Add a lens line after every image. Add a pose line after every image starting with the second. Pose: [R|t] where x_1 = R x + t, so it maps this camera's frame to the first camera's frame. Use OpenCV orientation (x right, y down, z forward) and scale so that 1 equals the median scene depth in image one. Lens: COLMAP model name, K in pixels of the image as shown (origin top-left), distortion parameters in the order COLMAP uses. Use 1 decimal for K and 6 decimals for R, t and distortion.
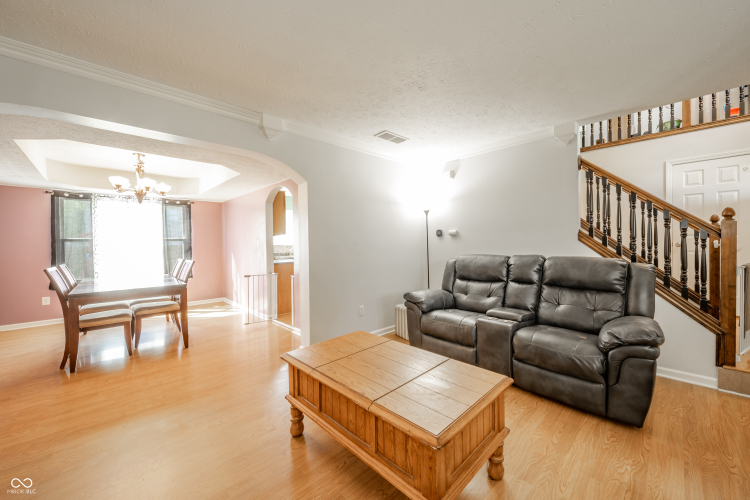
lens RADIAL K [[290.5, 0, 382.8], [0, 290.5, 244.7], [0, 0, 1]] dist [-0.001023, -0.000213]
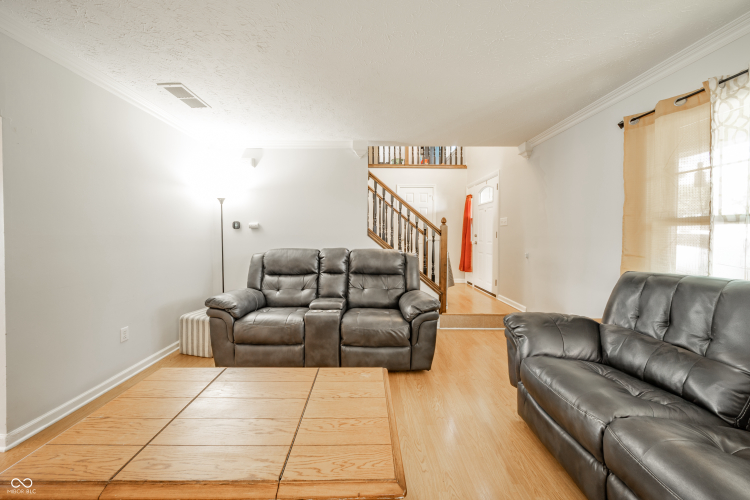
lens RADIAL K [[262.3, 0, 371.6], [0, 262.3, 239.6], [0, 0, 1]] dist [0.001154, -0.001382]
pose [[0.697454, 0.004986, 0.716613, -0.136731], [-0.008576, 0.999962, 0.001389, -0.000517], [-0.716579, -0.007115, 0.697470, 0.196322]]
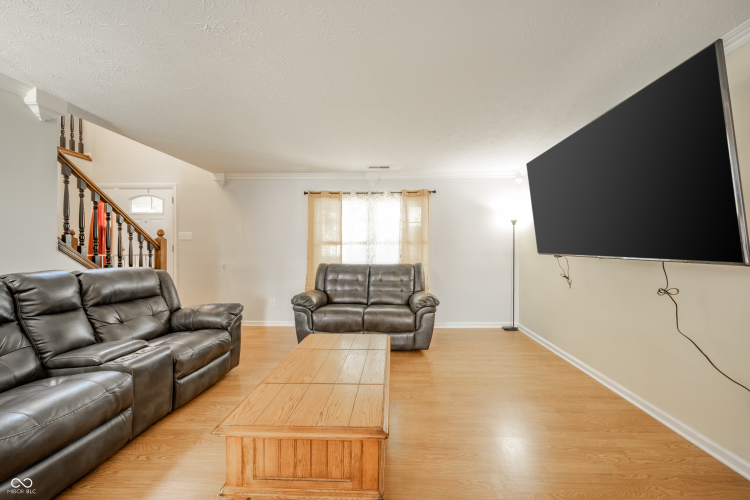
lens RADIAL K [[262.3, 0, 385.0], [0, 262.3, 249.8], [0, 0, 1]] dist [0.001154, -0.001382]
pose [[-0.687449, 0.012624, 0.726123, -0.472928], [0.014637, 0.999887, -0.003526, -0.000118], [-0.726085, 0.008204, -0.687556, 0.870783]]
